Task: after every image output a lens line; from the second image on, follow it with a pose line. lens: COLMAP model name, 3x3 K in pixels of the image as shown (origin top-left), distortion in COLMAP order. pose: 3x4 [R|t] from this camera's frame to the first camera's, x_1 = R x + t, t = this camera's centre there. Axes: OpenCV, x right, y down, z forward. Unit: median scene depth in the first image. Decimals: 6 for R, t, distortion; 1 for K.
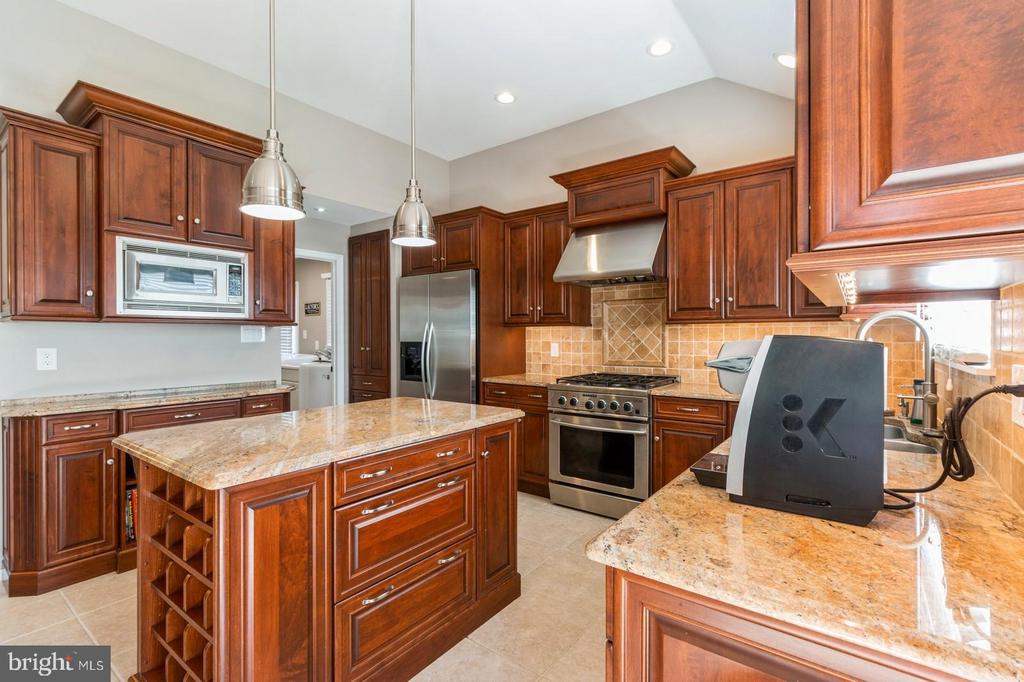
lens RADIAL K [[473.1, 0, 506.9], [0, 473.1, 338.6], [0, 0, 1]] dist [-0.002700, -0.000234]
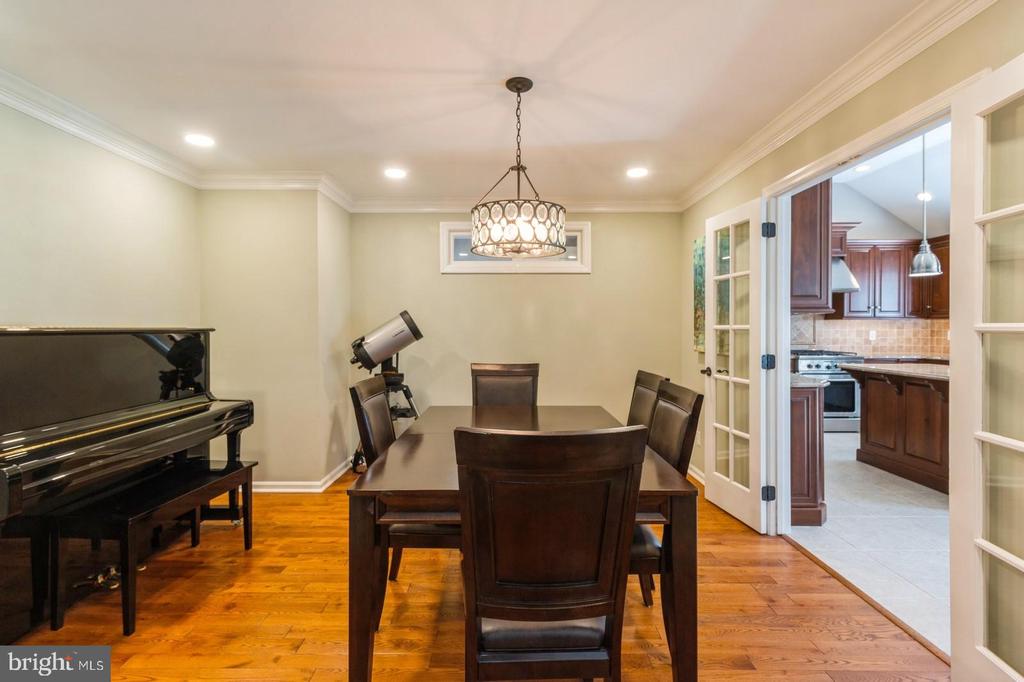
lens RADIAL K [[473.1, 0, 512.1], [0, 473.1, 335.7], [0, 0, 1]] dist [-0.002700, -0.000234]
pose [[0.802698, -0.010896, 0.596286, -1.732363], [0.003610, 0.999904, 0.013410, 0.001539], [-0.596374, -0.008612, 0.802660, 0.317720]]
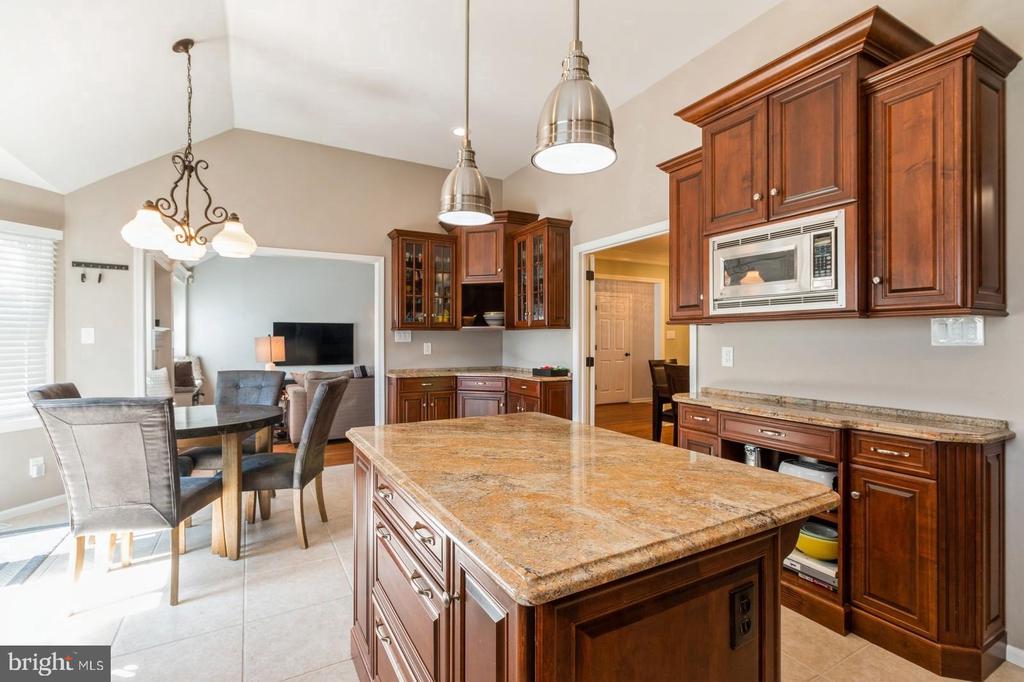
lens RADIAL K [[473.1, 0, 511.5], [0, 473.1, 339.4], [0, 0, 1]] dist [-0.002700, -0.000234]
pose [[-0.399944, 0.000899, -0.916539, 0.217044], [-0.006385, 0.999973, 0.003767, 0.000560], [0.916517, 0.007358, -0.399928, 0.770044]]
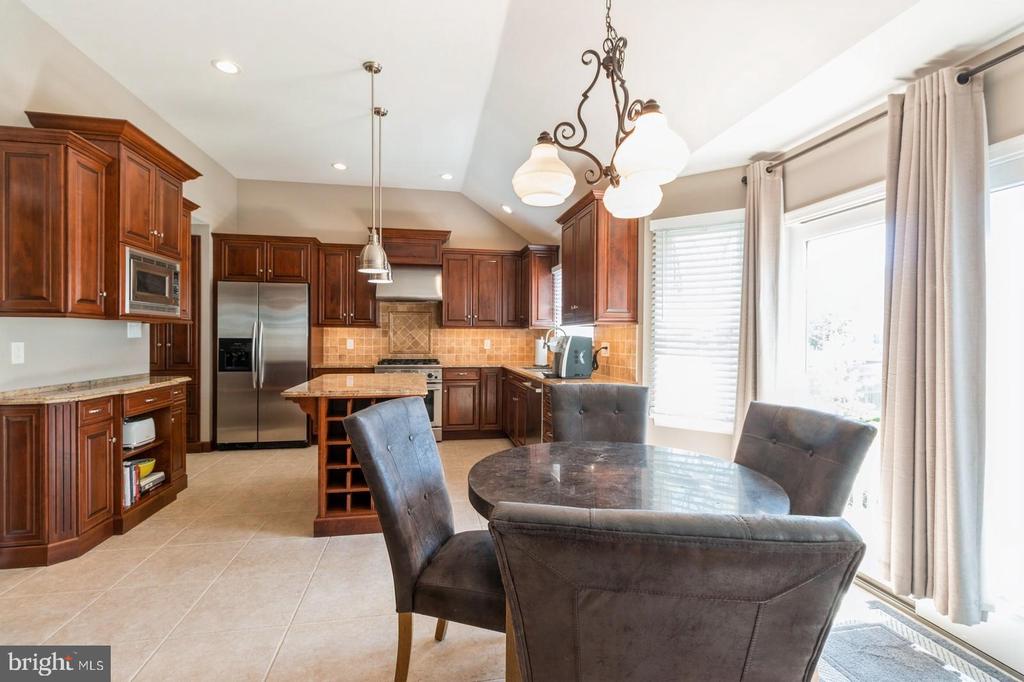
lens RADIAL K [[473.1, 0, 516.1], [0, 473.1, 337.1], [0, 0, 1]] dist [-0.002700, -0.000234]
pose [[0.665029, 0.004842, 0.746802, -0.803962], [-0.004392, 0.999987, -0.002572, 0.005519], [-0.746805, -0.001569, 0.665042, -0.387491]]
